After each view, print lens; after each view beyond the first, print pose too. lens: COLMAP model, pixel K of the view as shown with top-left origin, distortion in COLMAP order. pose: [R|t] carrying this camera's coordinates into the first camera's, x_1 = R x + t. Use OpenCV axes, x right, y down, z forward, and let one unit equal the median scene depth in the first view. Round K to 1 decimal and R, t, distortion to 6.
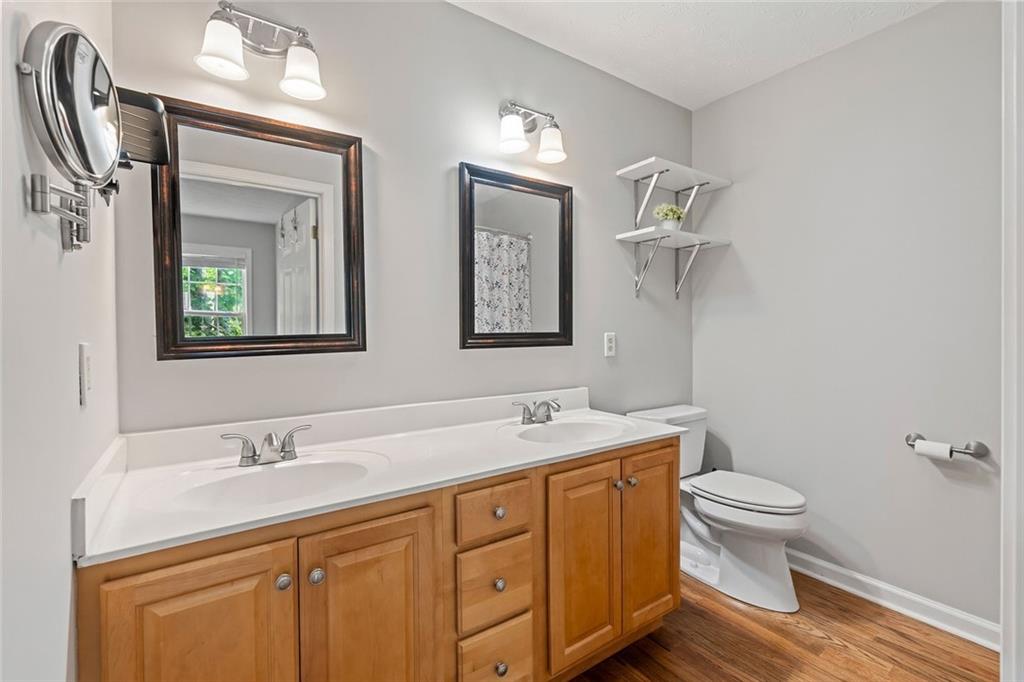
lens RADIAL K [[456.1, 0, 512.0], [0, 456.1, 341.0], [0, 0, 1]] dist [-0.000403, -0.000047]
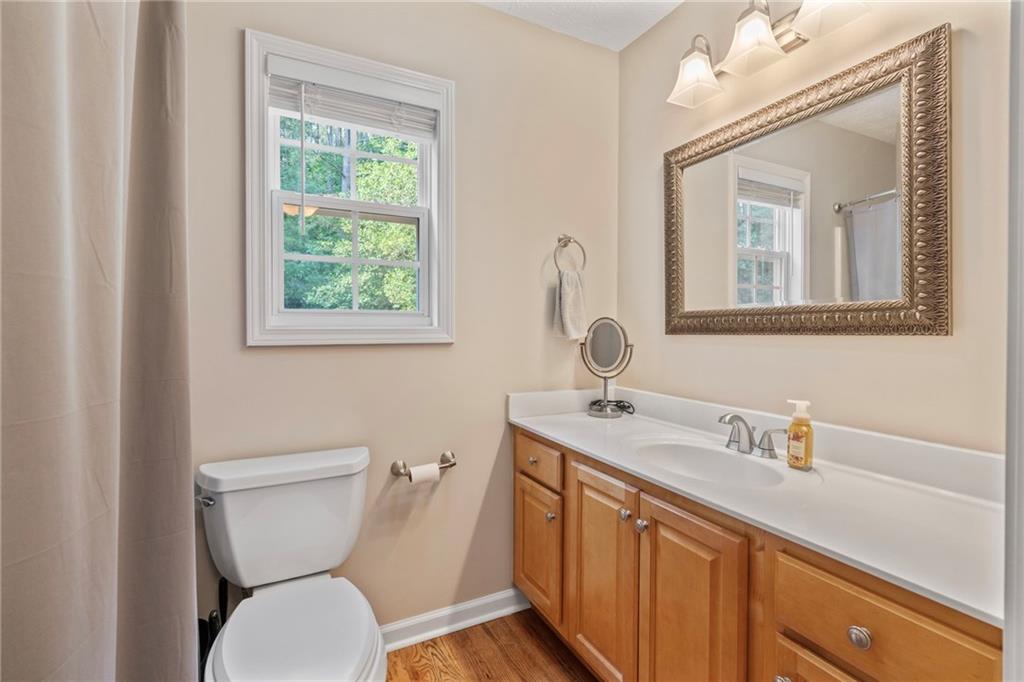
lens RADIAL K [[460.8, 0, 511.9], [0, 460.8, 330.4], [0, 0, 1]] dist [0.000313, 0.000018]
pose [[-0.138666, 0.016258, -0.990206, 0.688074], [-0.006264, 0.999831, 0.017294, 0.002675], [0.990319, 0.008601, -0.138540, 0.779881]]
